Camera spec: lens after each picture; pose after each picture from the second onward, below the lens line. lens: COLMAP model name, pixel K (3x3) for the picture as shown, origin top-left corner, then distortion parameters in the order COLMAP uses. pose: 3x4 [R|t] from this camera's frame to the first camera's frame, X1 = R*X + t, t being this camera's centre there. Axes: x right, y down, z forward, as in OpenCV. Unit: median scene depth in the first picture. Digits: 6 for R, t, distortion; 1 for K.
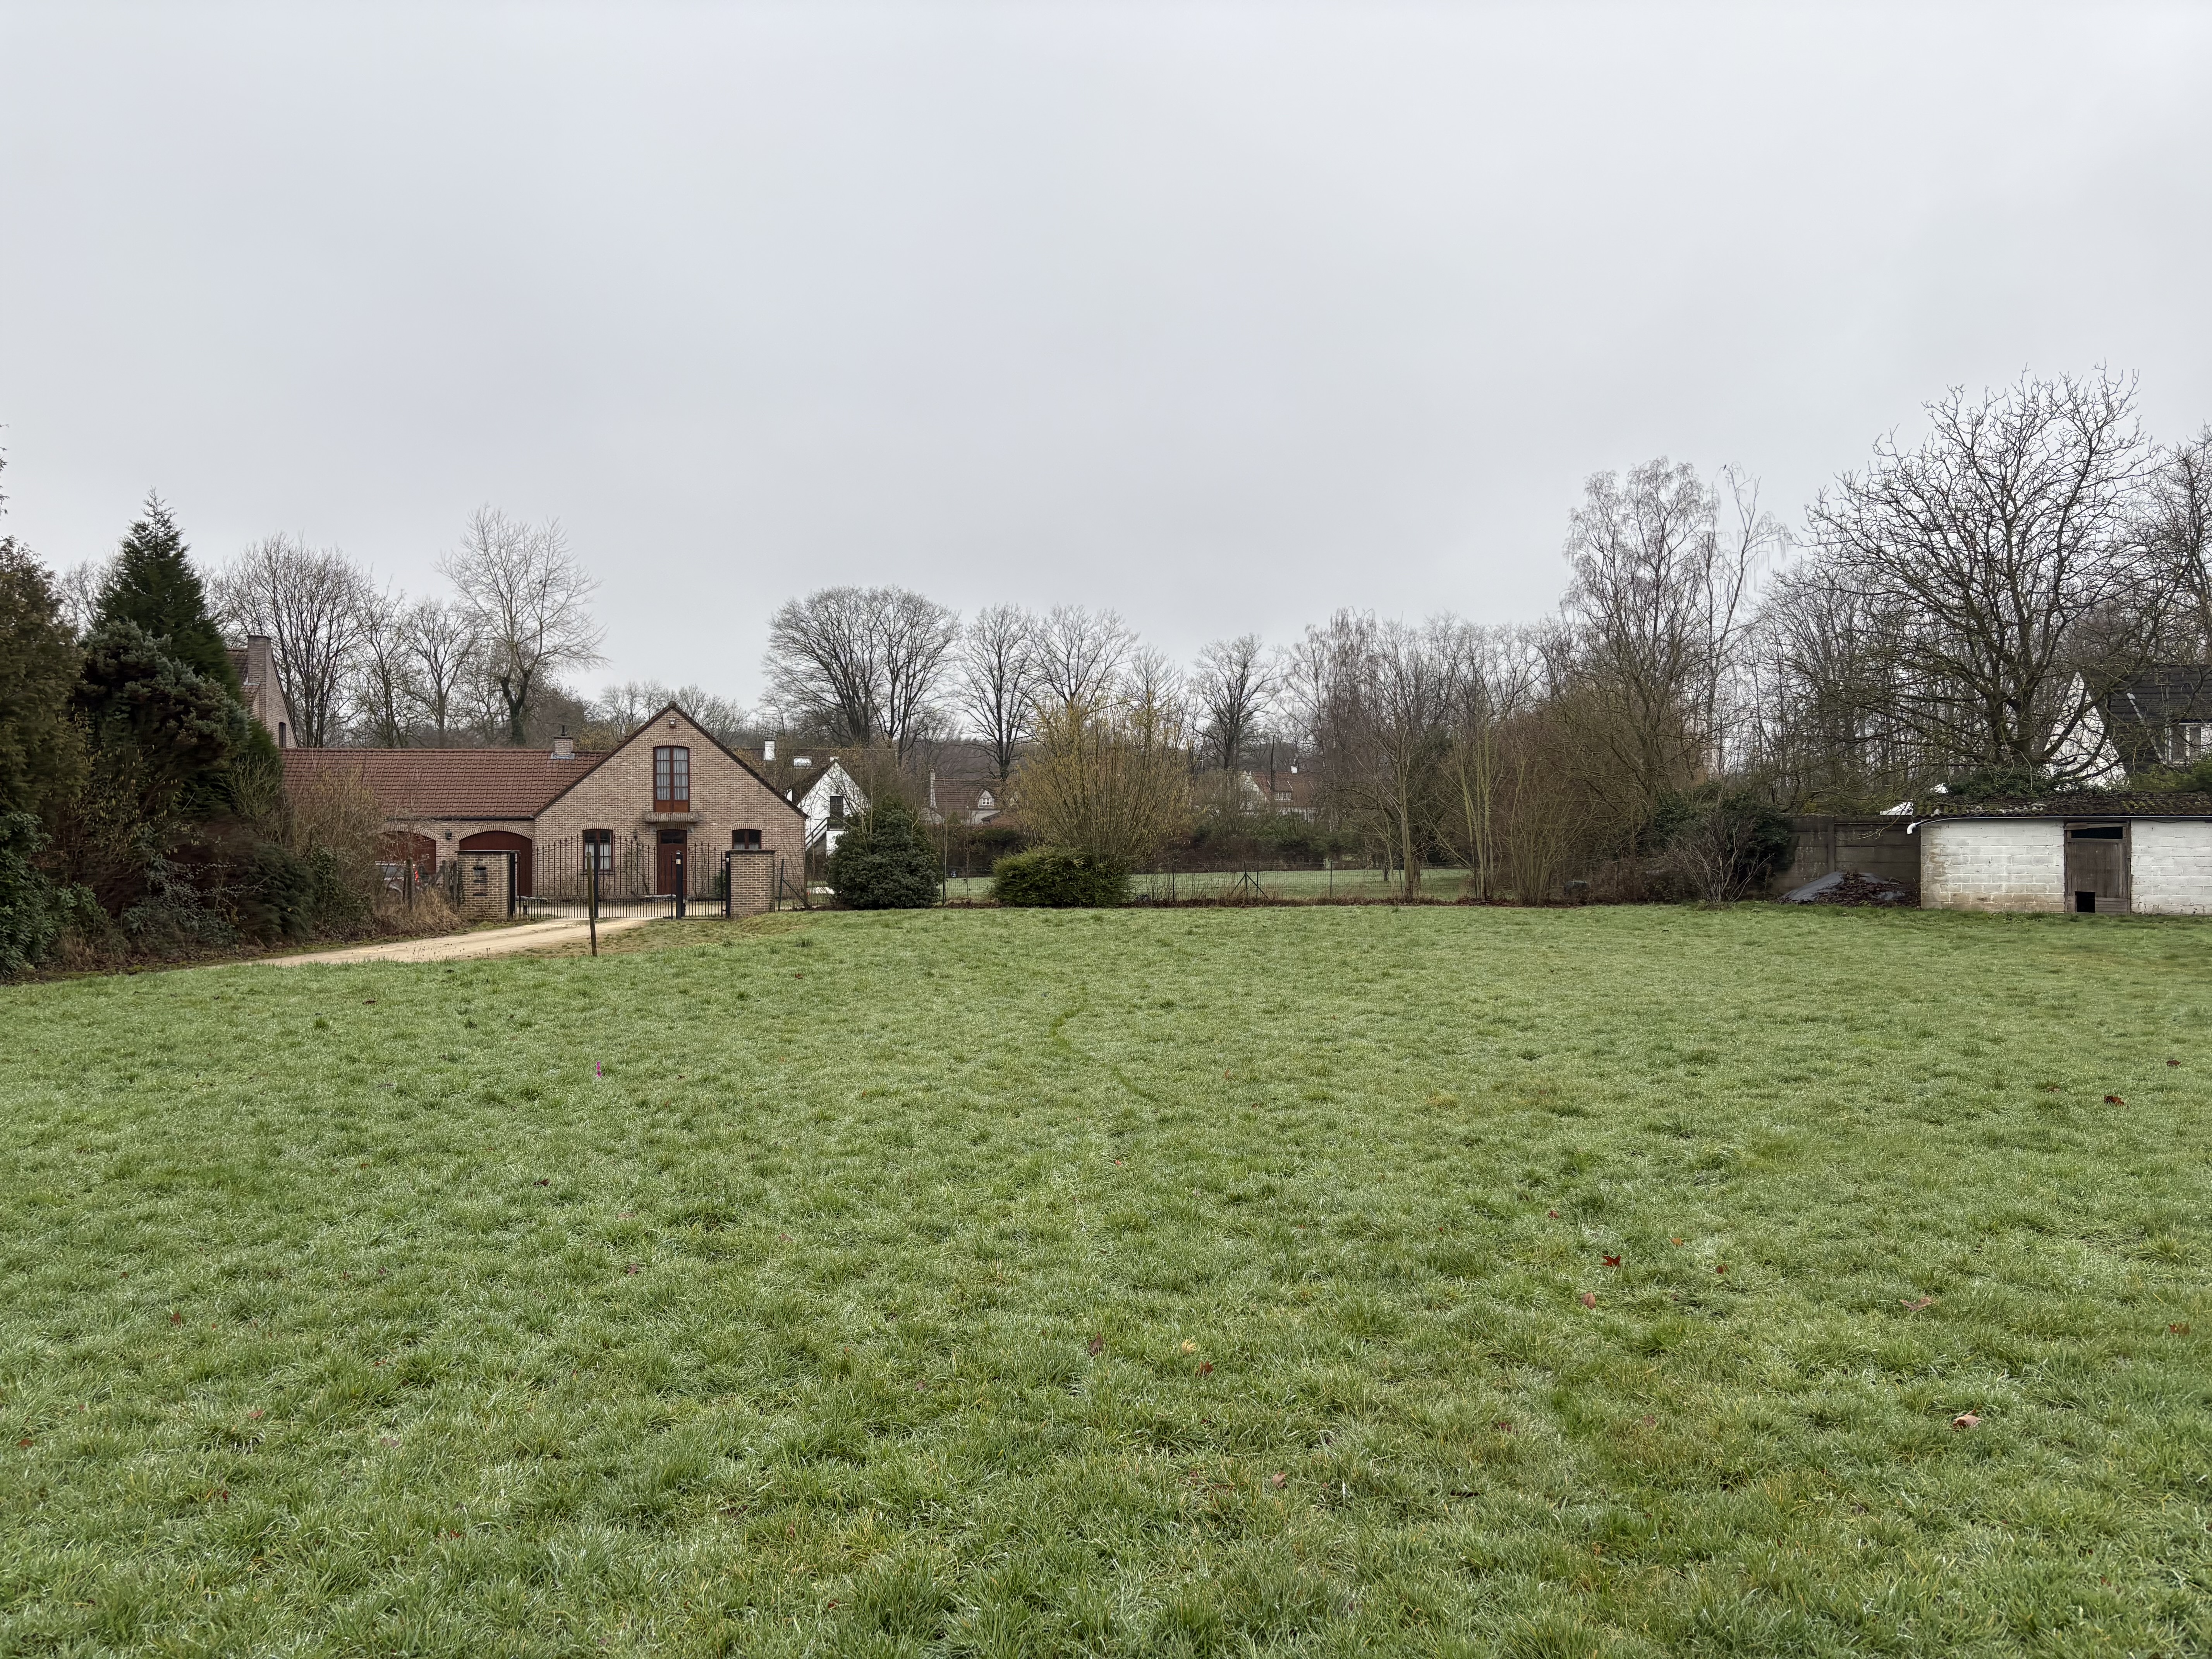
lens RADIAL K [[1669.0, 0, 1122.0], [0, 1669.0, 825.9], [0, 0, 1]] dist [0.083126, -0.100154]
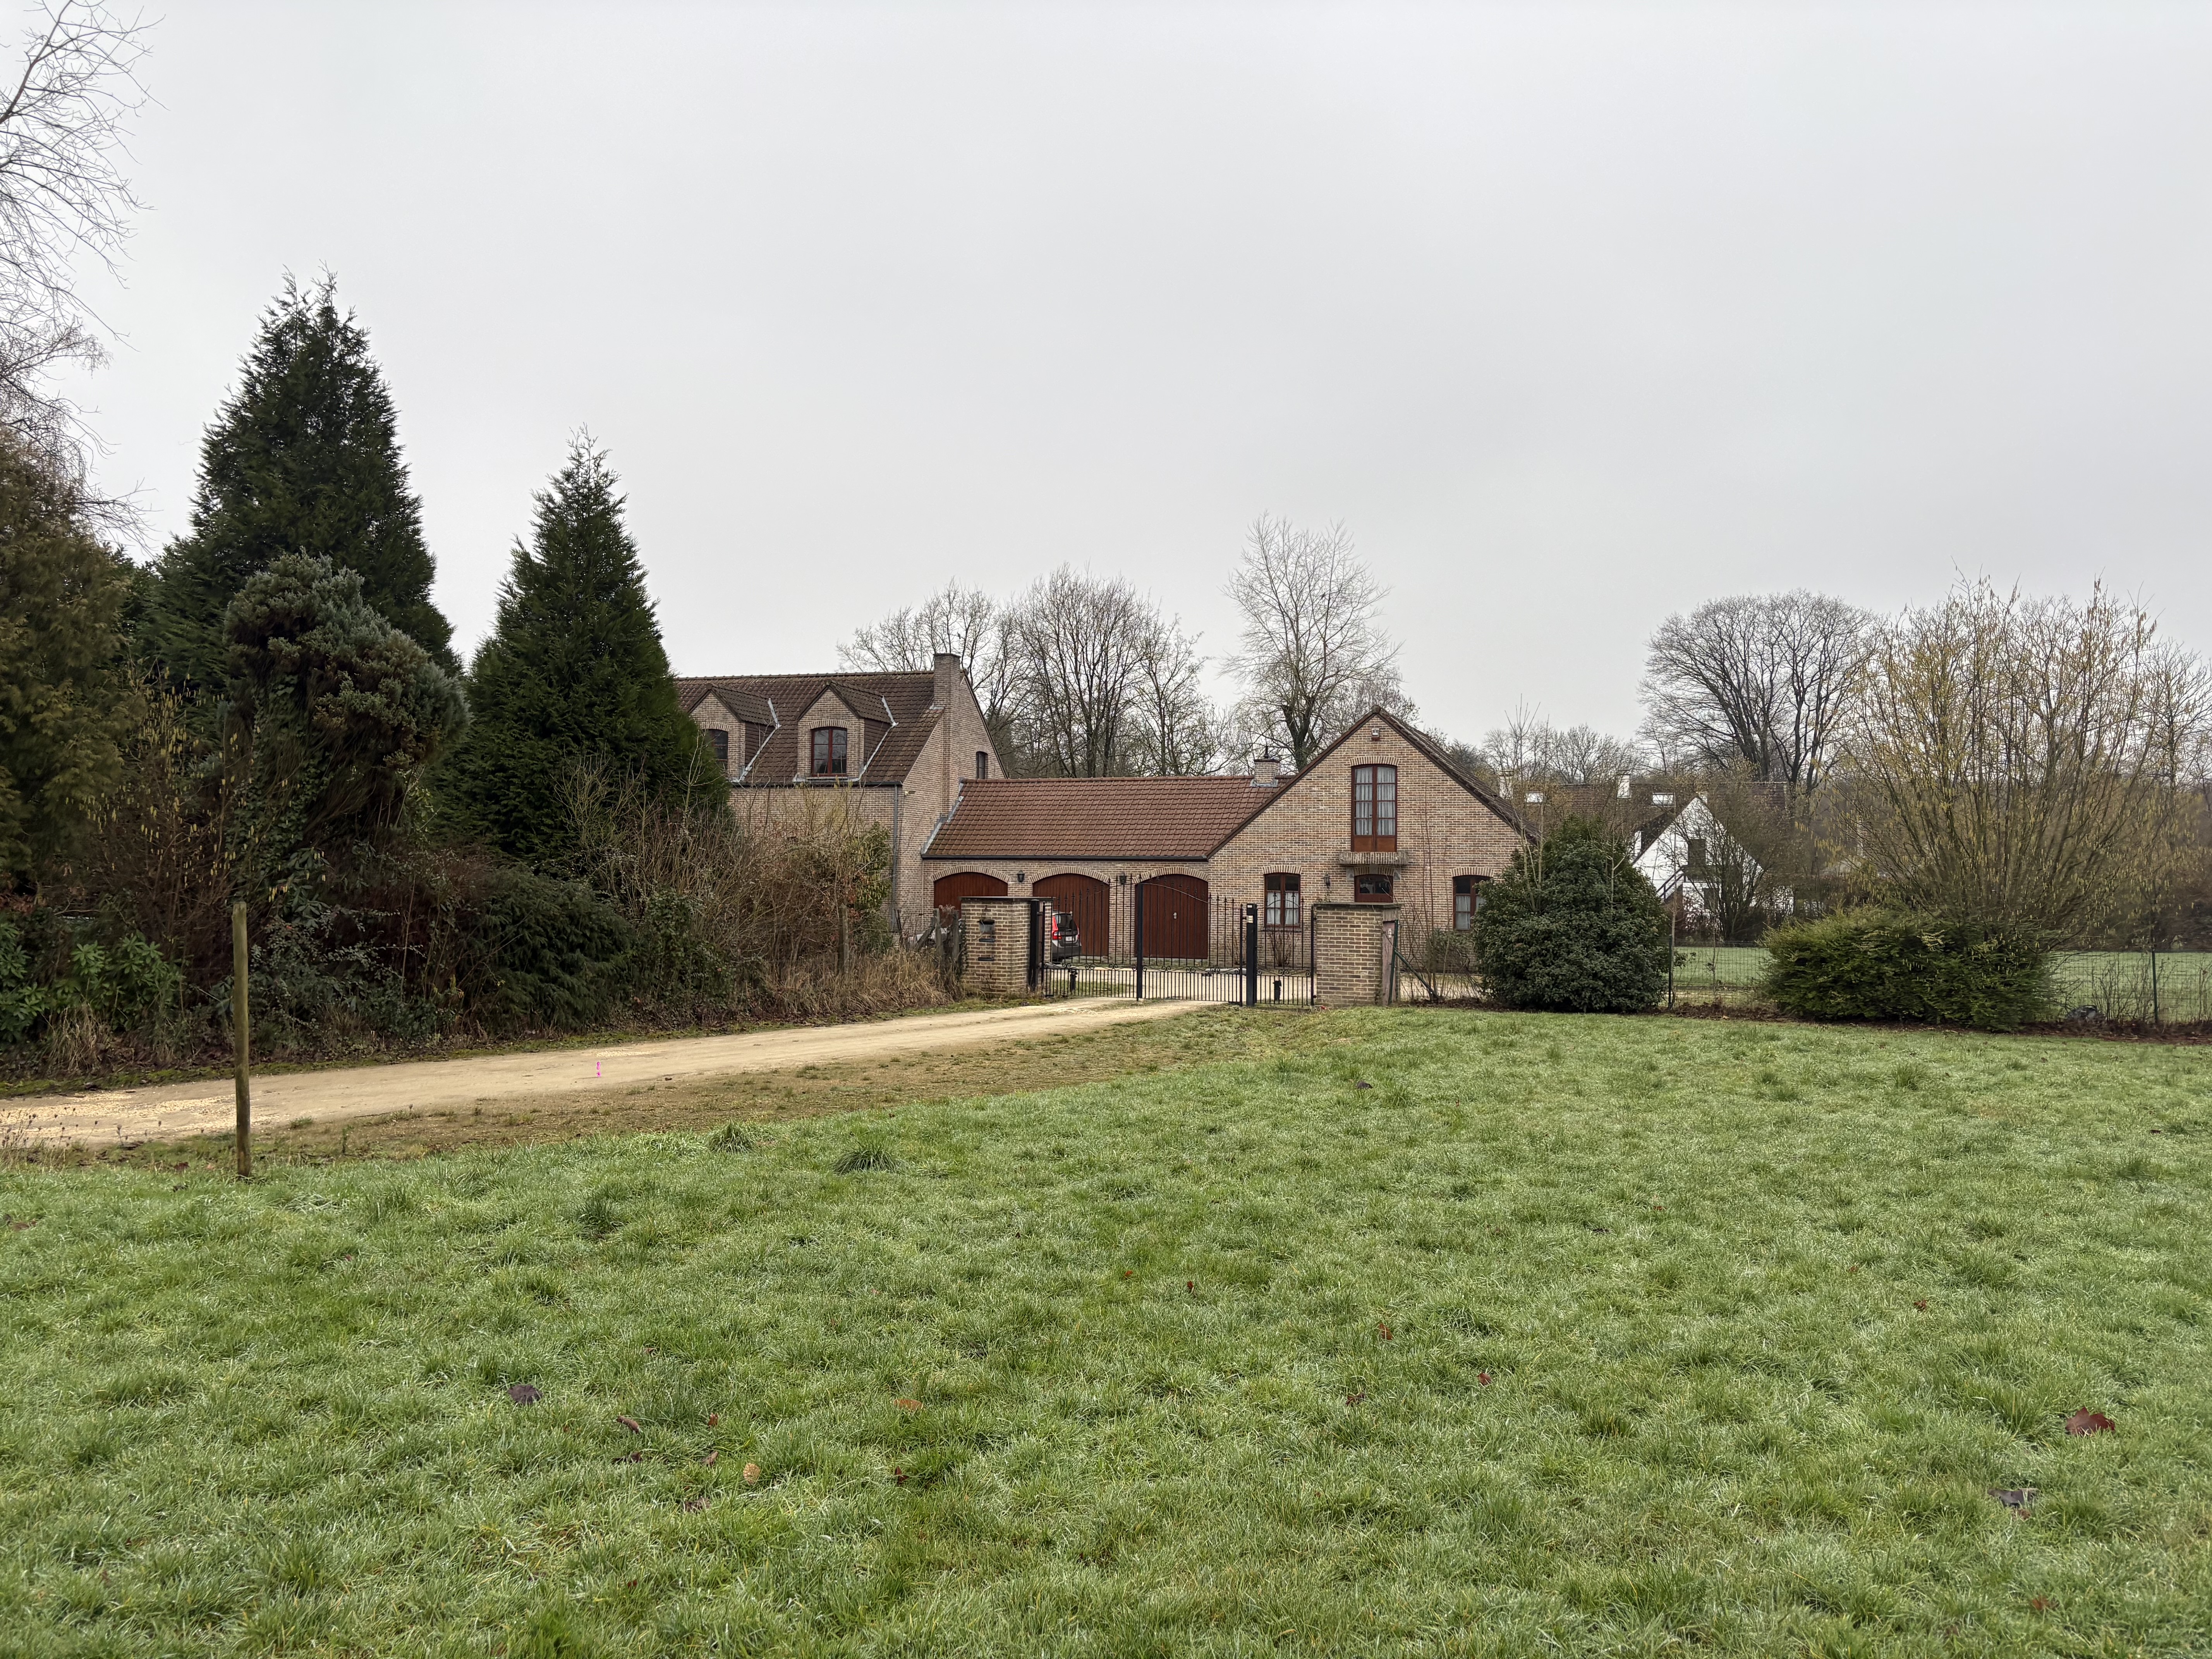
lens RADIAL K [[1662.9, 0, 1042.4], [0, 1662.9, 832.2], [0, 0, 1]] dist [-0.004421, -0.007349]
pose [[0.831599, -0.003964, -0.555362, 0.023145], [-0.011282, 0.999648, -0.024028, 0.002807], [0.555261, 0.026248, 0.831262, 0.315543]]
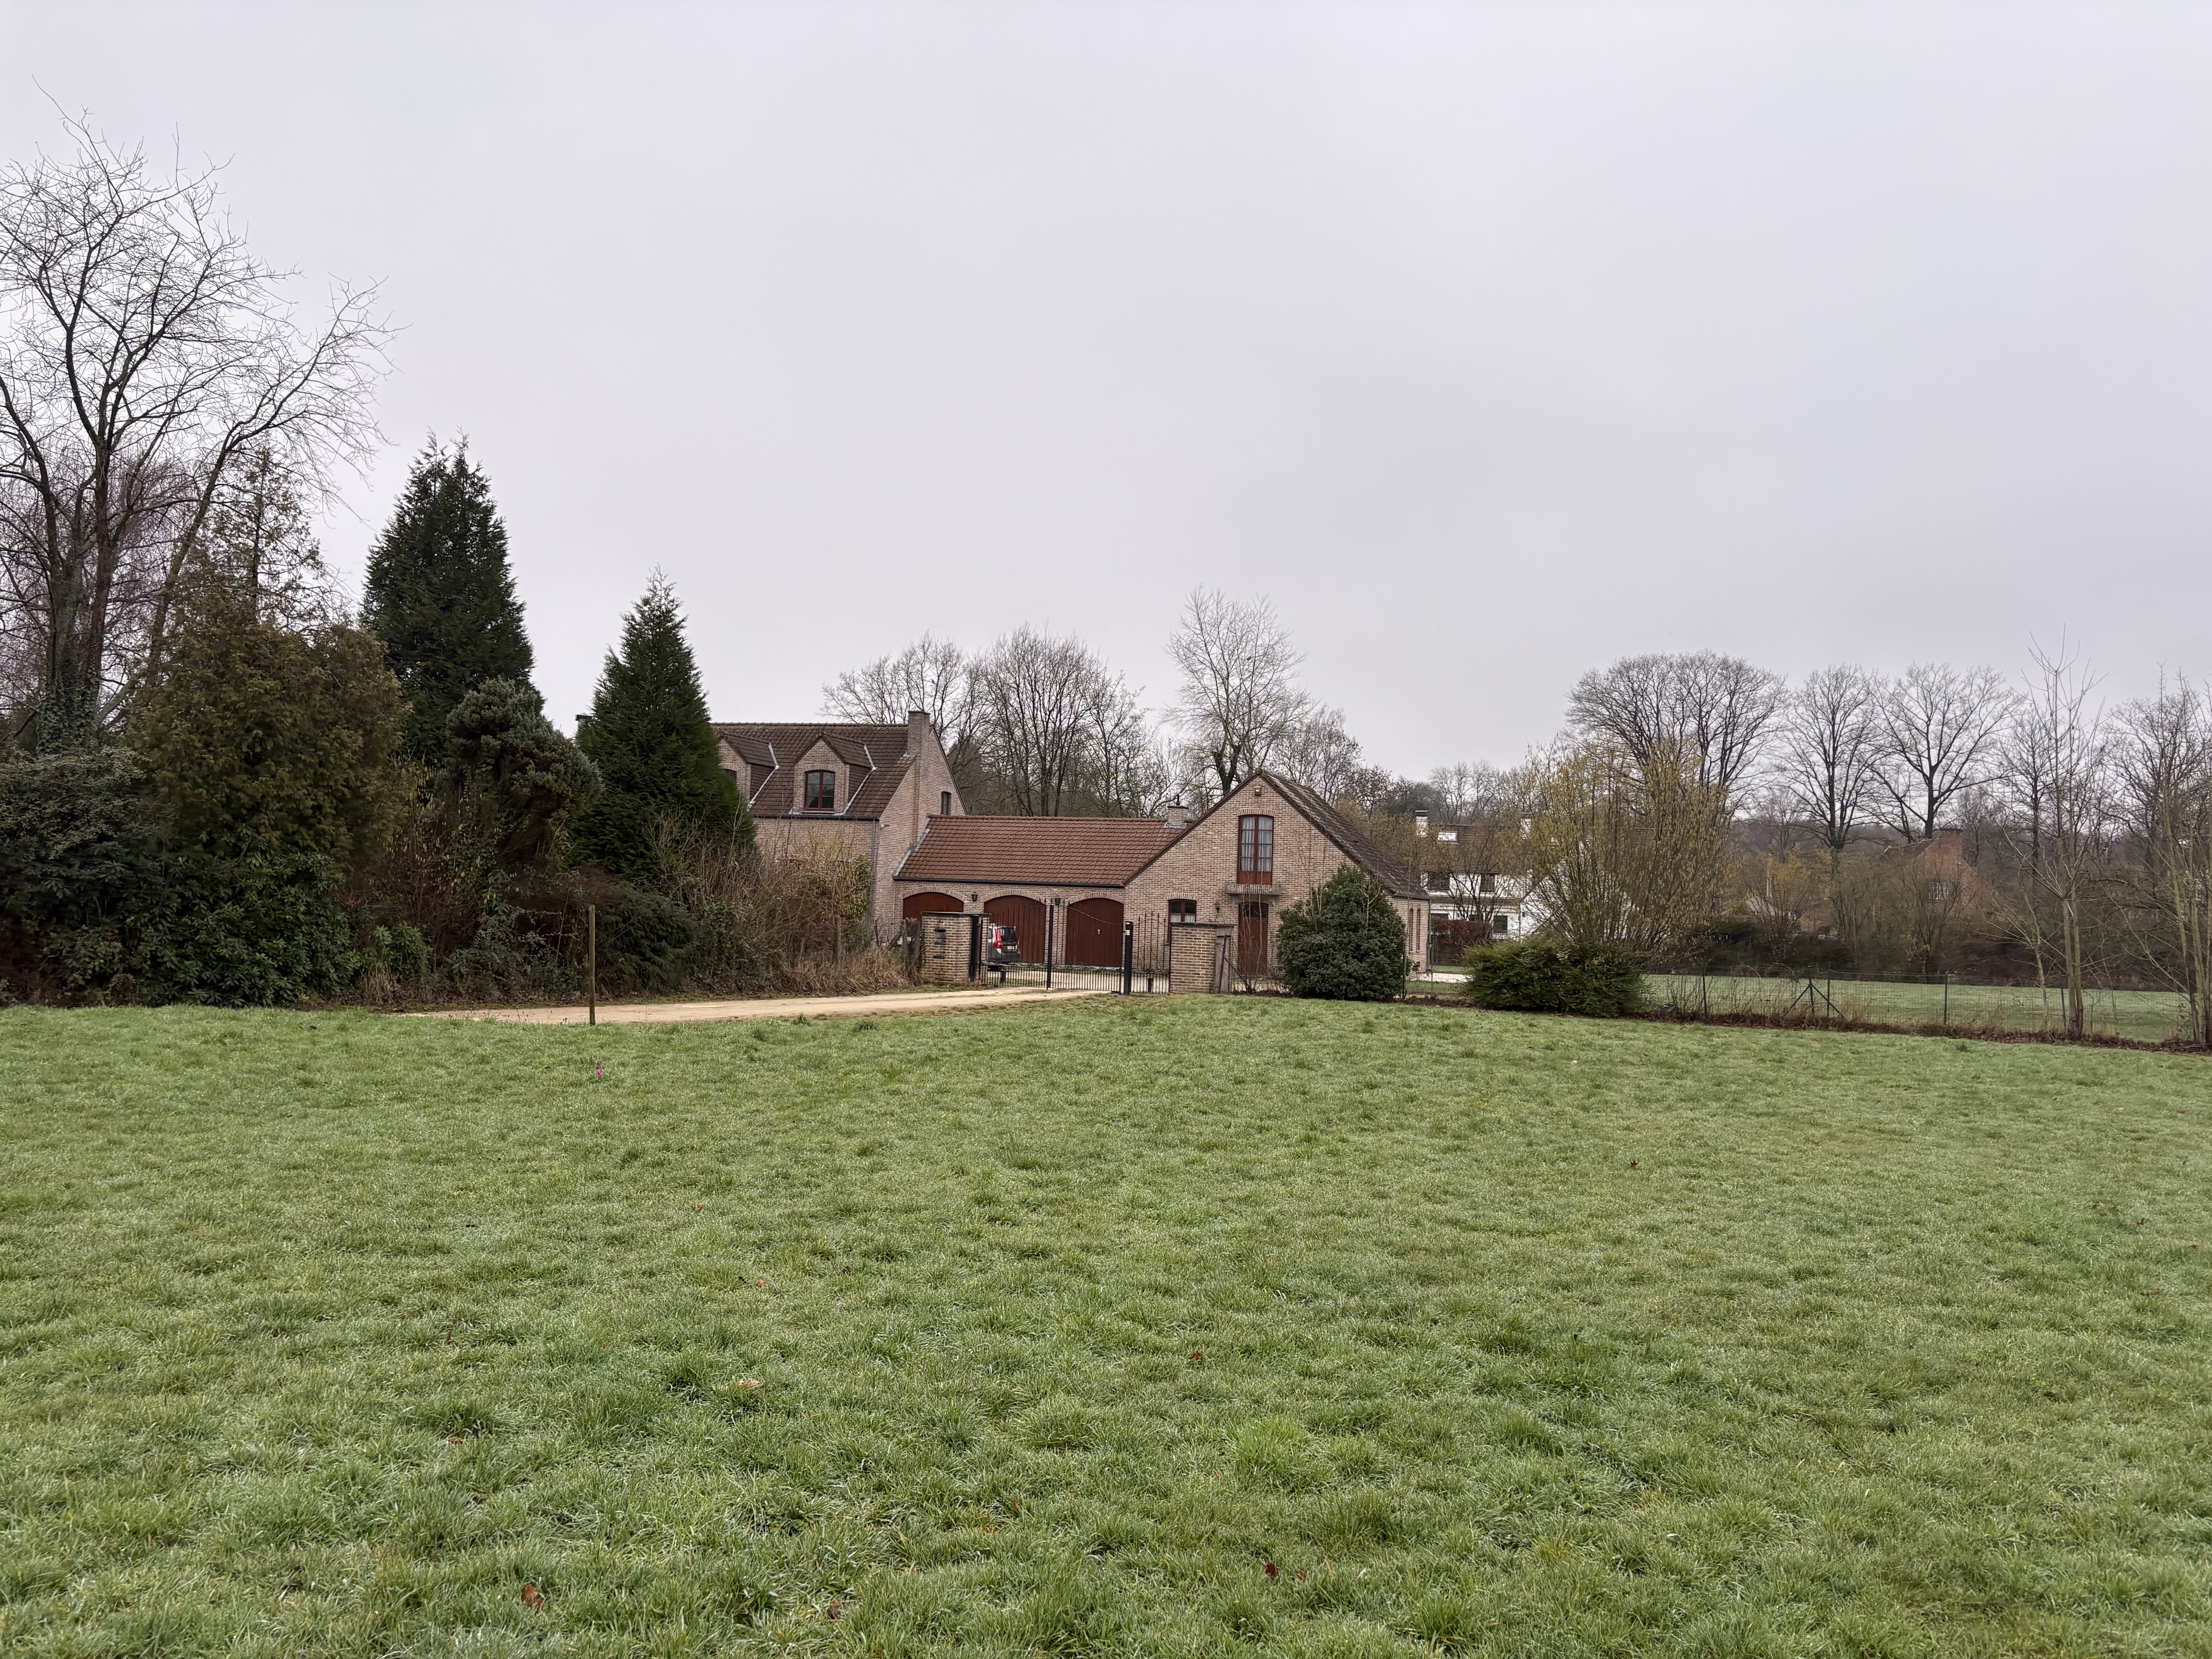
lens RADIAL K [[1662.9, 0, 1042.4], [0, 1662.9, 832.2], [0, 0, 1]] dist [-0.004421, -0.007349]
pose [[0.840494, 0.011037, -0.541708, 0.145705], [-0.036105, 0.998711, -0.035672, 0.000215], [0.540616, 0.049541, 0.839810, 0.157502]]
